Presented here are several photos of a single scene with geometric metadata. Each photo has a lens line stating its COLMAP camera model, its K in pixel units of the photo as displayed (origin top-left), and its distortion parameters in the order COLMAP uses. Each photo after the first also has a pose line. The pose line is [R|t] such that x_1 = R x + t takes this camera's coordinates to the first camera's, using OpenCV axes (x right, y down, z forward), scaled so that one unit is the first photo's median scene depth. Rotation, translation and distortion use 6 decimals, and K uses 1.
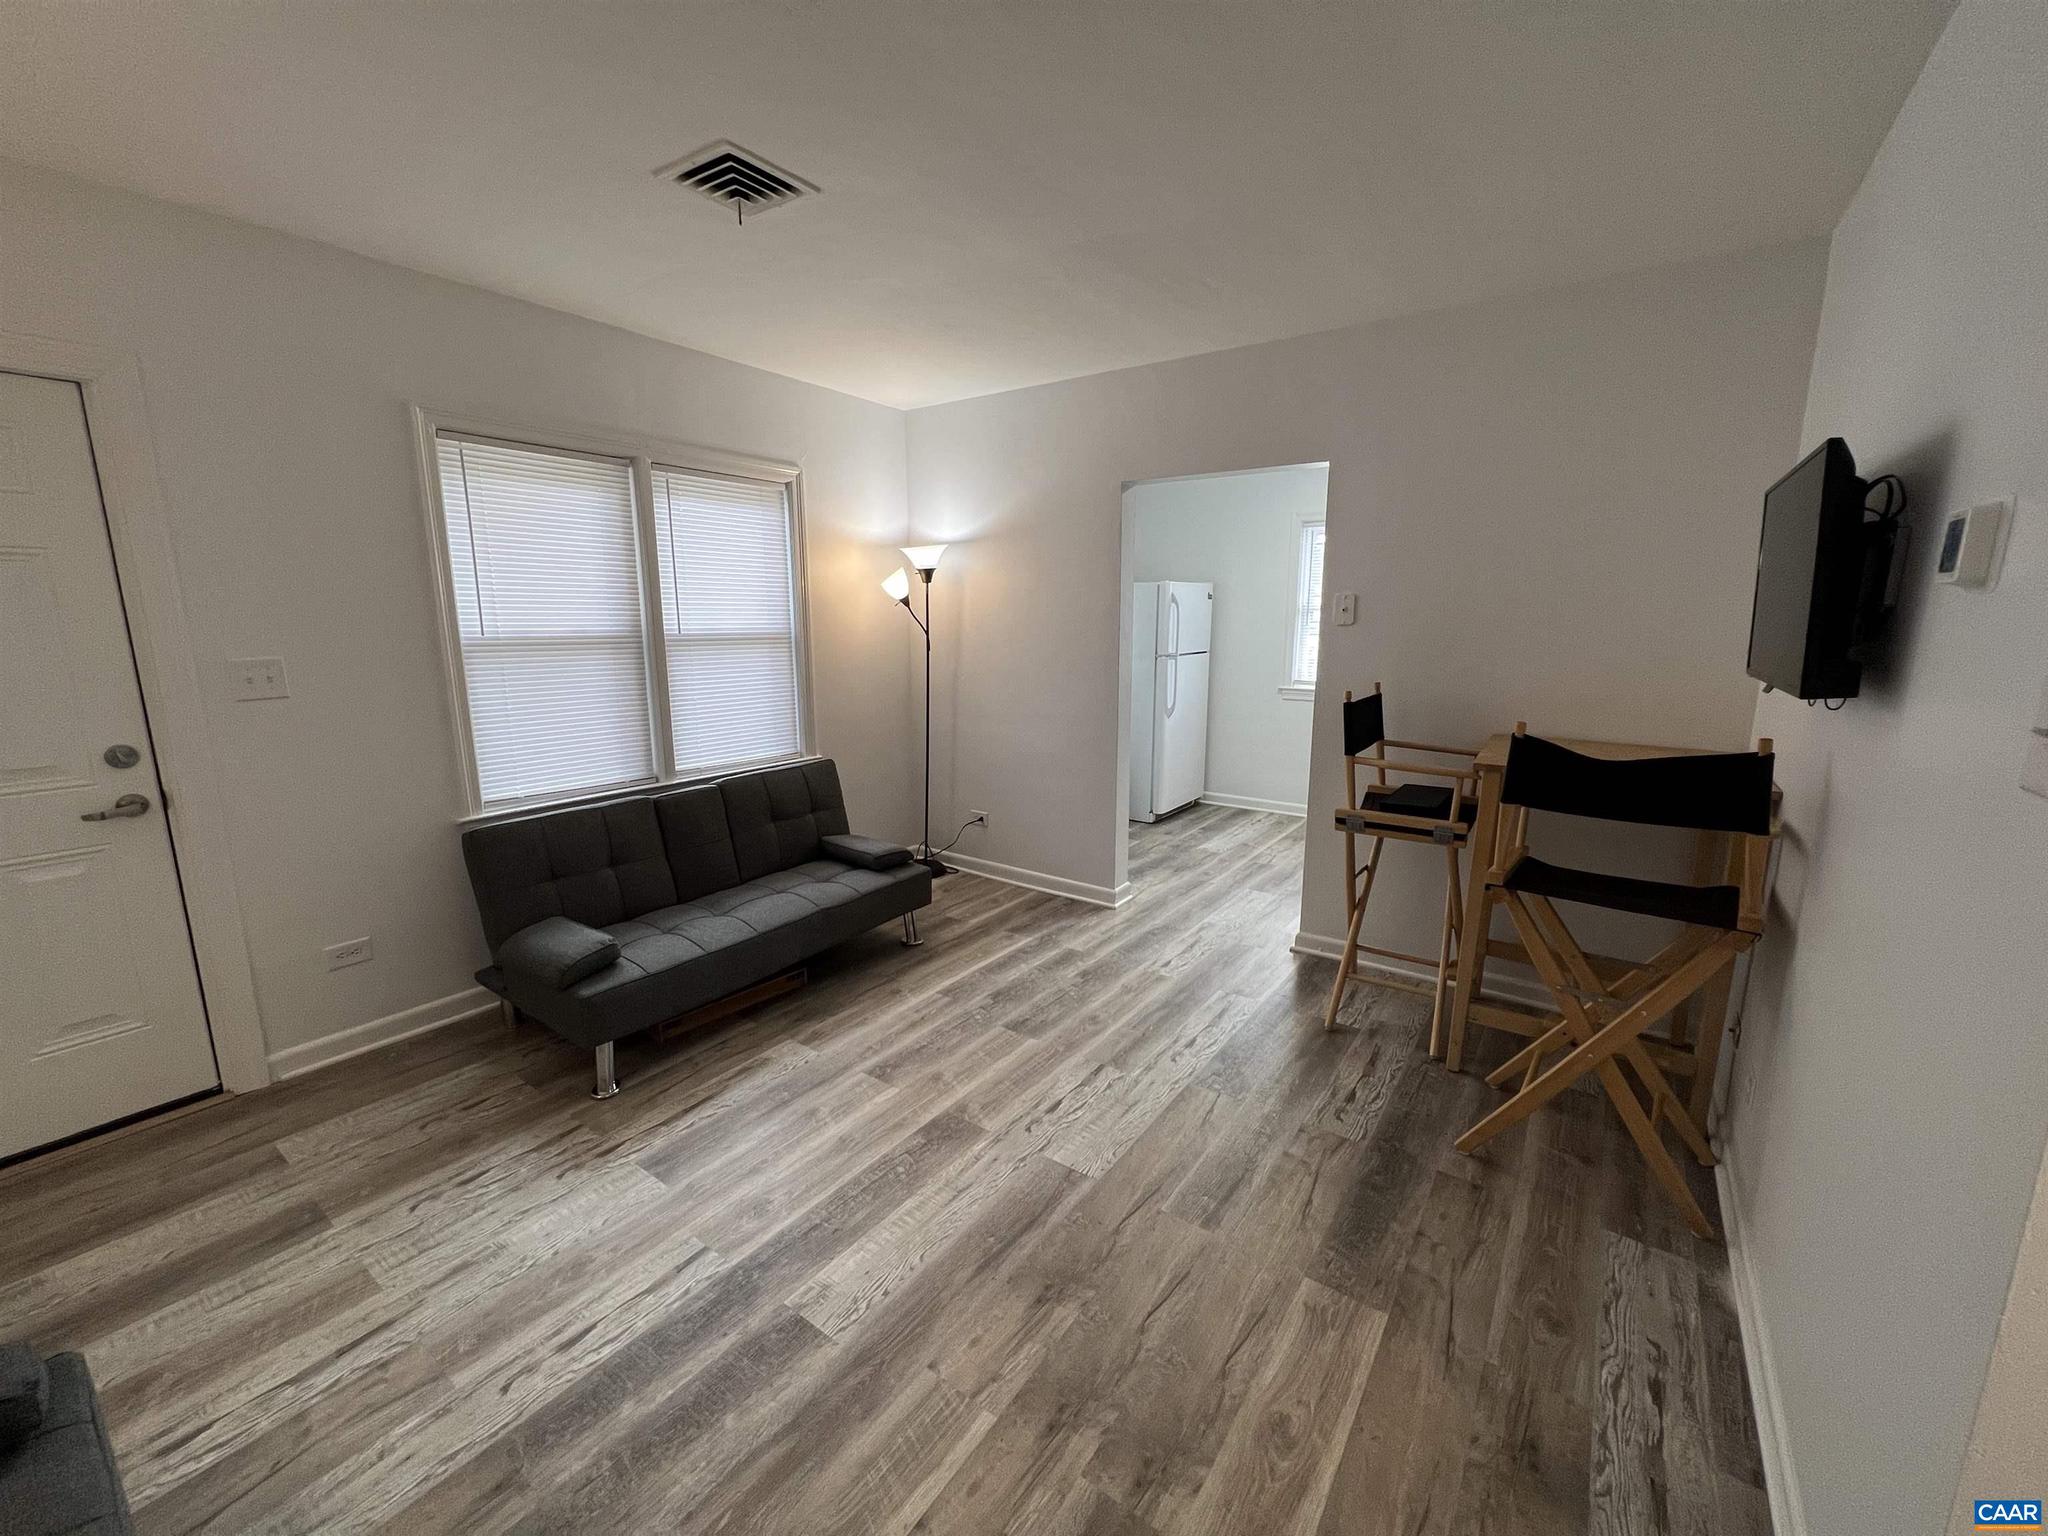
lens RADIAL K [[819.7, 0, 1033.7], [0, 819.7, 762.5], [0, 0, 1]] dist [-0.005892, 0.000298]
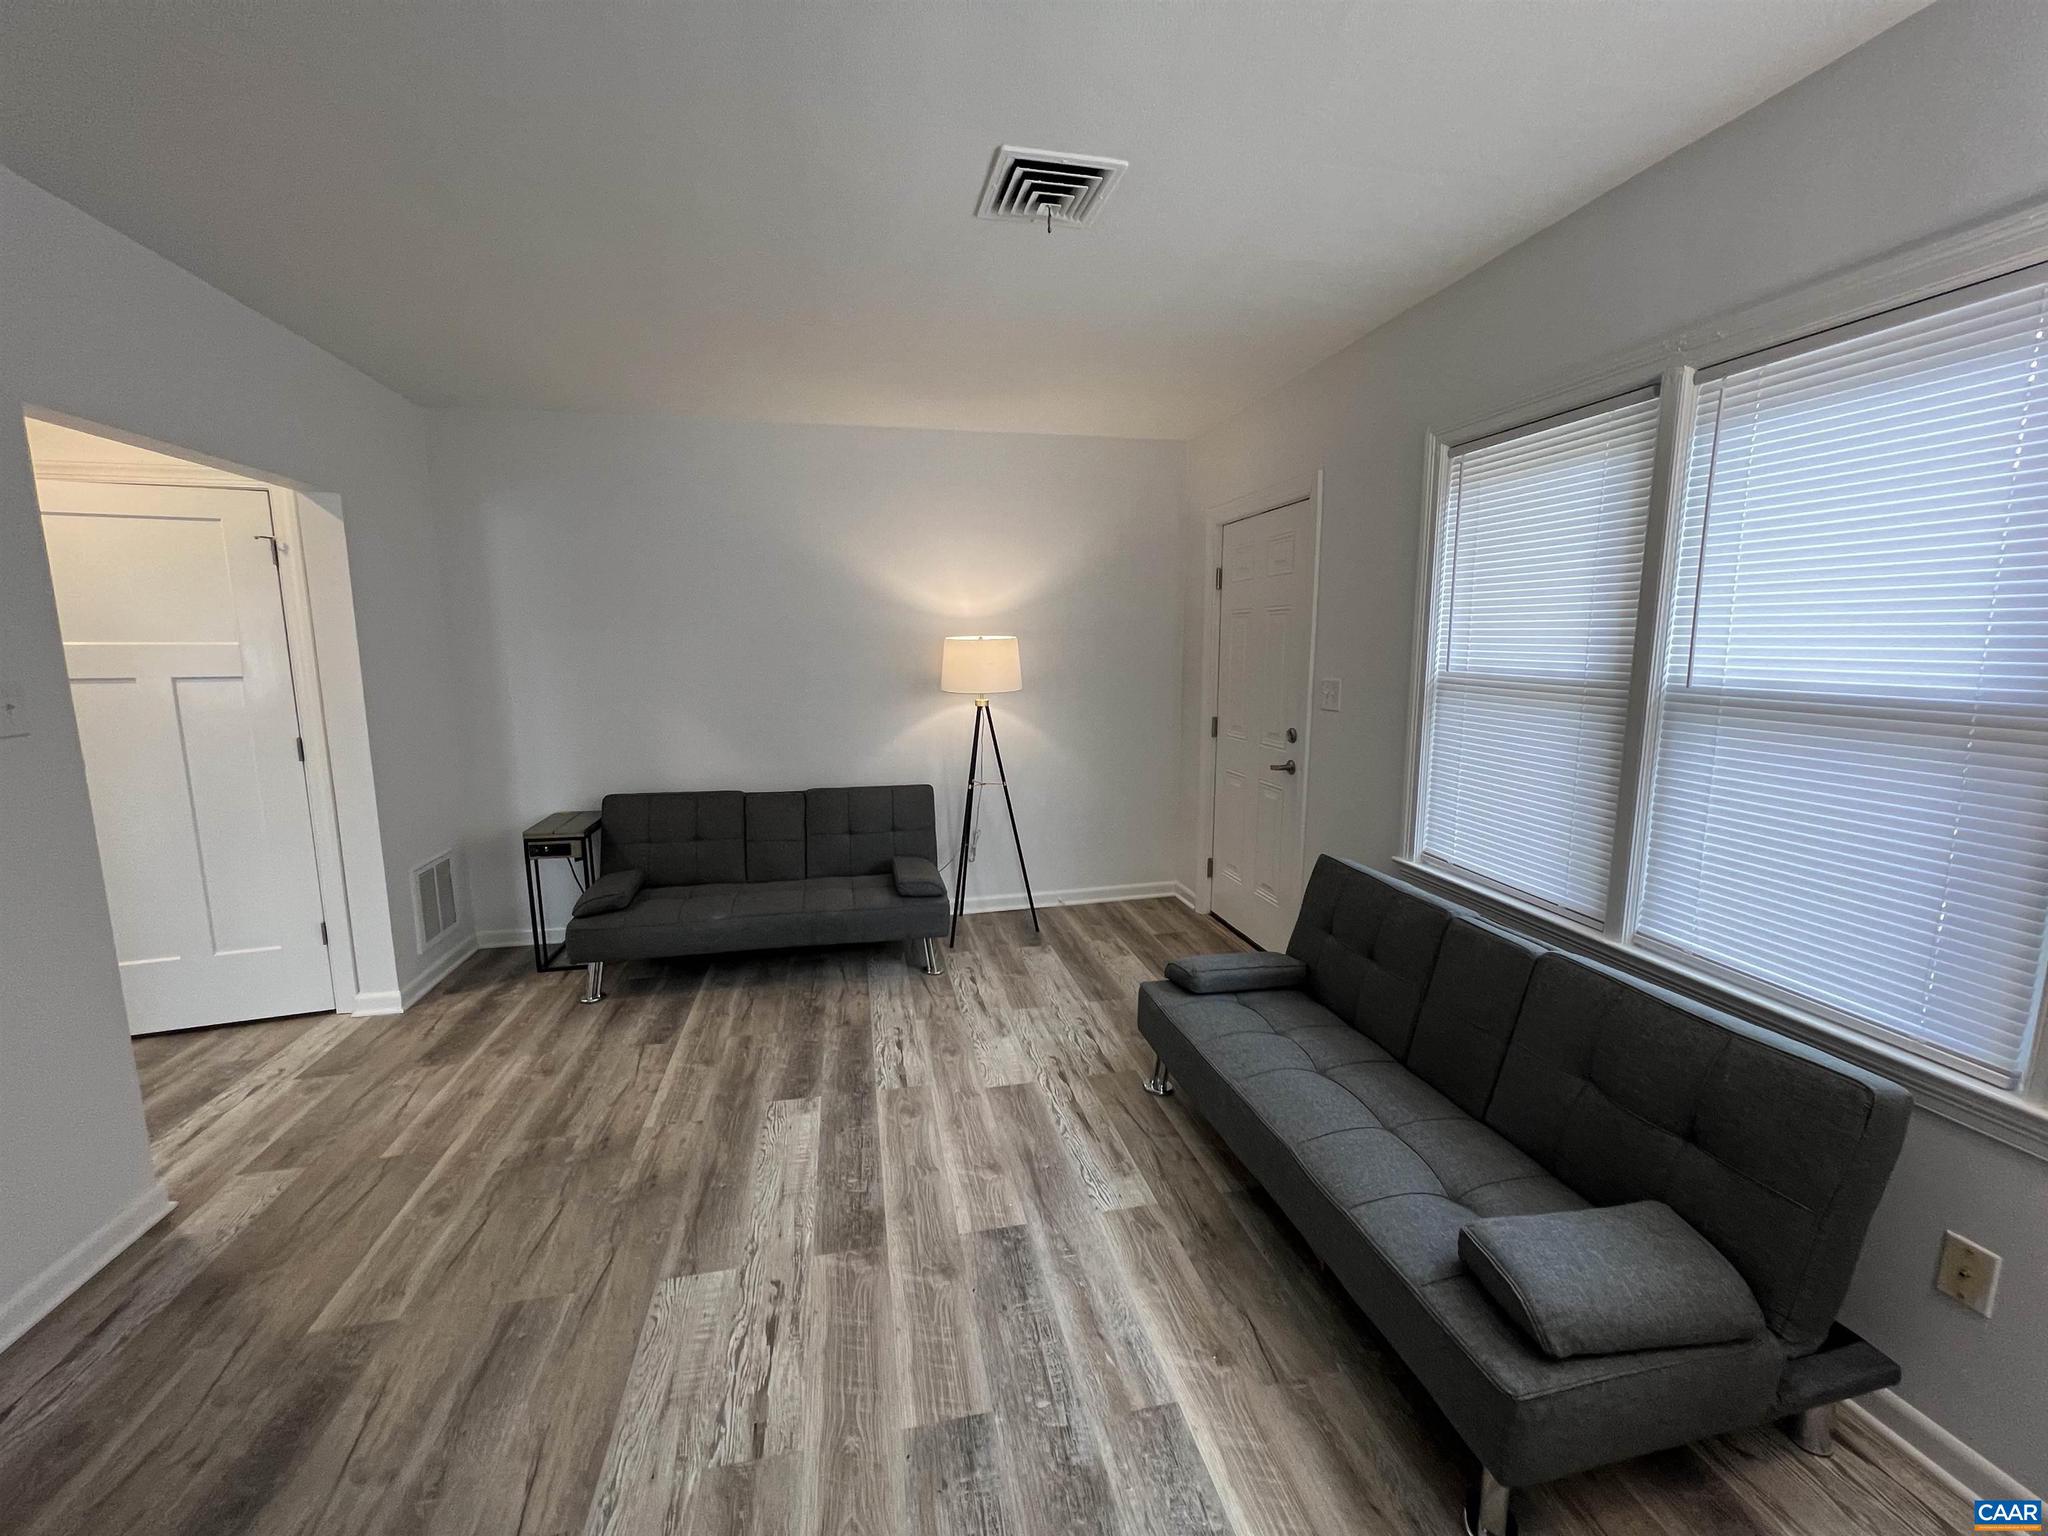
lens RADIAL K [[819.7, 0, 1023.5], [0, 819.7, 767.5], [0, 0, 1]] dist [-0.005892, 0.000298]
pose [[-0.677449, 0.113772, -0.726718, 0.361309], [-0.130683, 0.953633, 0.271120, -0.293705], [0.723868, 0.278640, -0.631170, 1.559909]]
